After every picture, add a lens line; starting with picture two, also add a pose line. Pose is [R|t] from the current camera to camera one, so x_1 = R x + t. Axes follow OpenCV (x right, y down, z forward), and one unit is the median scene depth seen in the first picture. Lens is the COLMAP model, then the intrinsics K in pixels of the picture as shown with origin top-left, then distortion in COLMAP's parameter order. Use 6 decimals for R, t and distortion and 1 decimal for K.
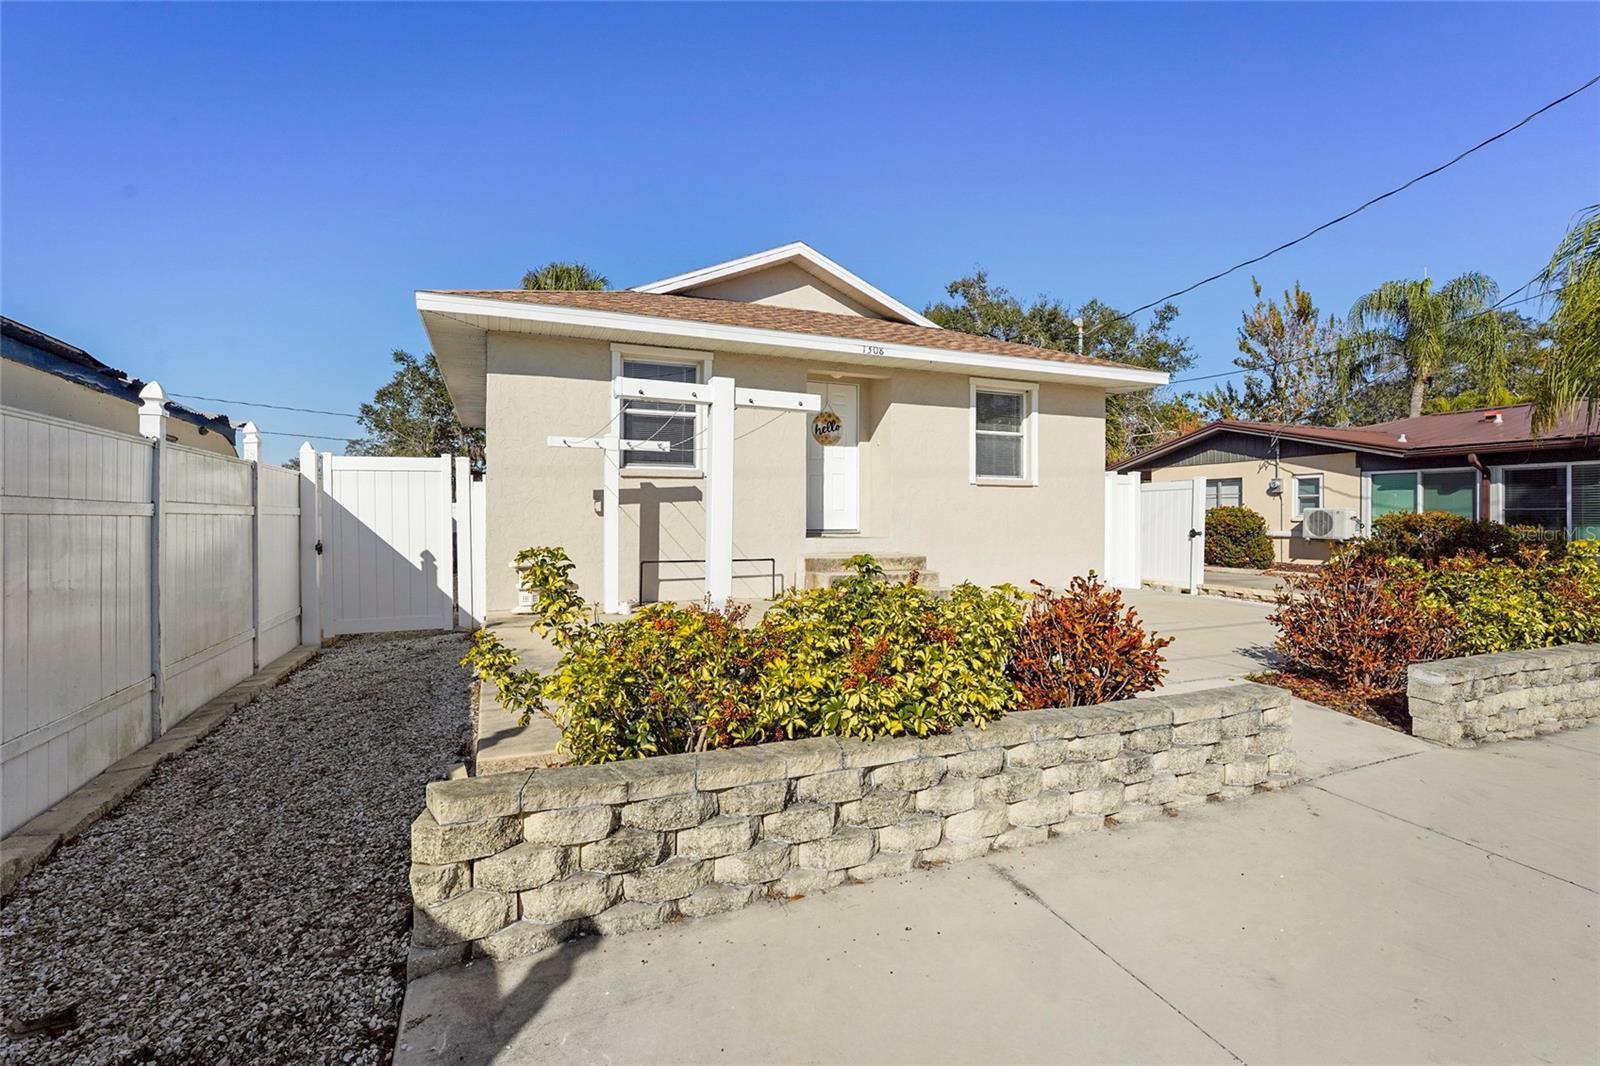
lens RADIAL K [[727.7, 0, 802.8], [0, 727.7, 520.7], [0, 0, 1]] dist [-0.001878, 0.000142]
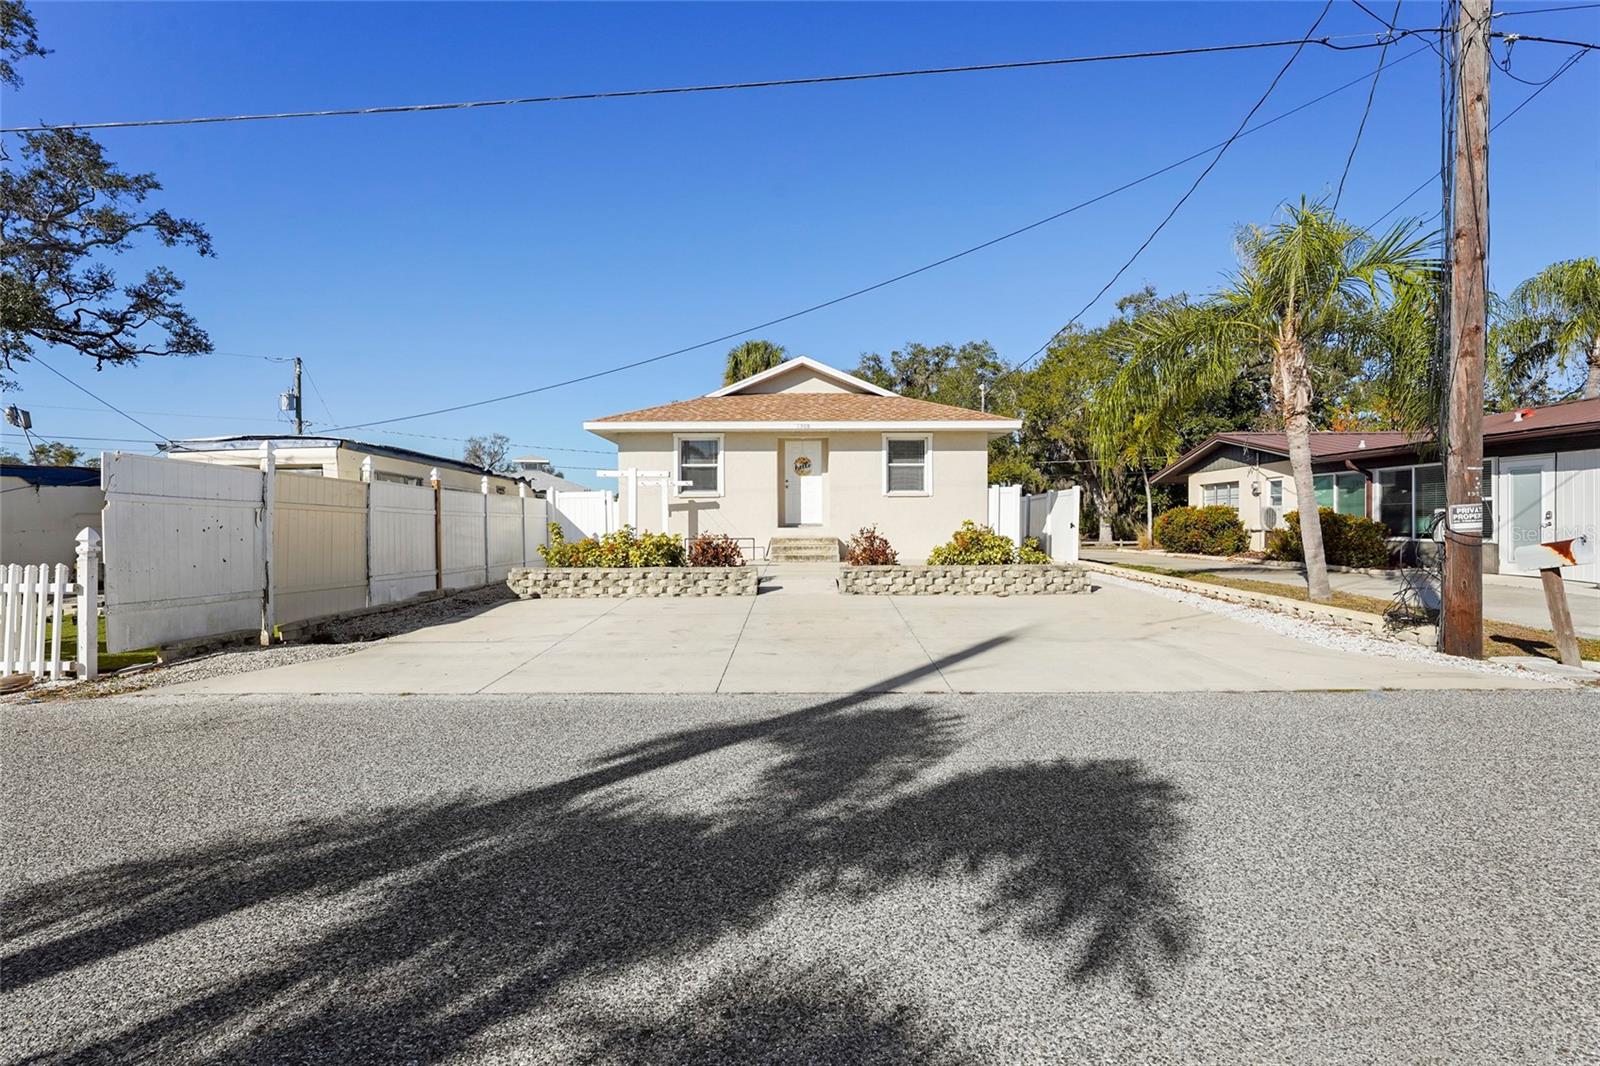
lens RADIAL K [[681.4, 0, 800.0], [0, 681.4, 533.0], [0, 0, 1]] dist [-0.000391, 0.000010]
pose [[0.933325, -0.003239, -0.359018, 0.616418], [0.007072, 0.999931, 0.009364, 0.019562], [0.358963, -0.011279, 0.933284, -0.546531]]
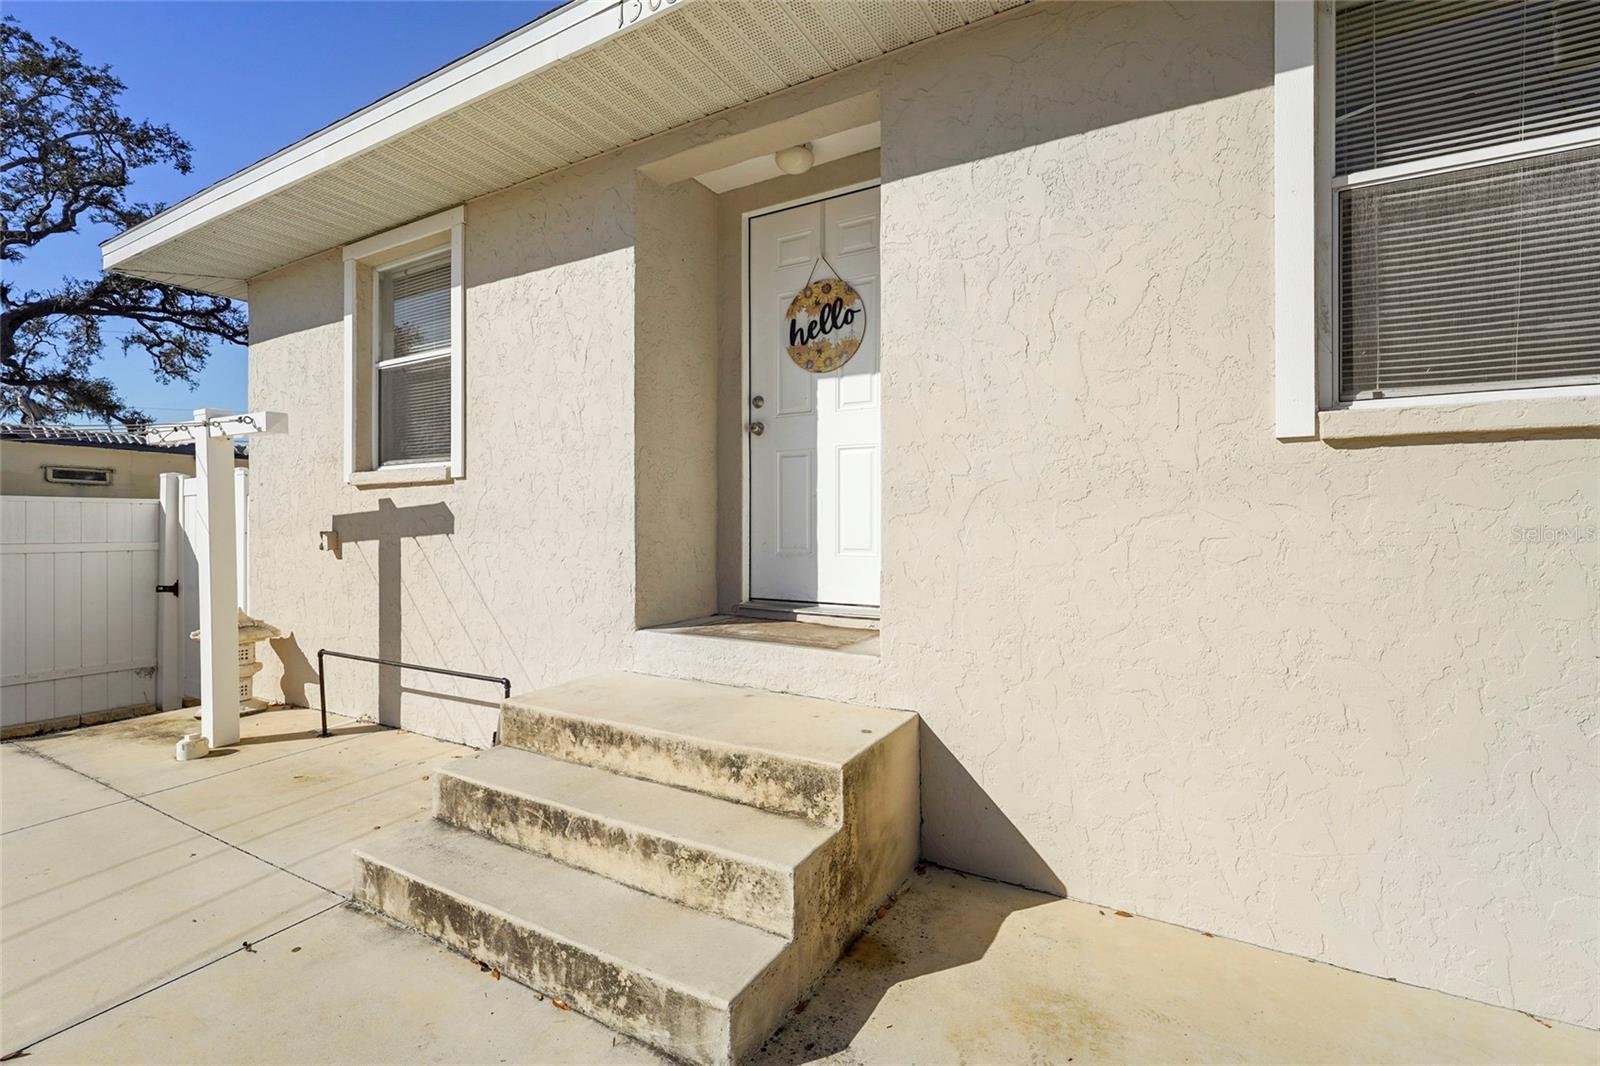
lens RADIAL K [[727.7, 0, 802.8], [0, 727.7, 520.7], [0, 0, 1]] dist [-0.001878, 0.000142]
pose [[0.610316, -0.006756, -0.792129, 0.311871], [0.006681, 0.999972, -0.003381, -0.026828], [0.792130, -0.003228, 0.610344, 0.756765]]
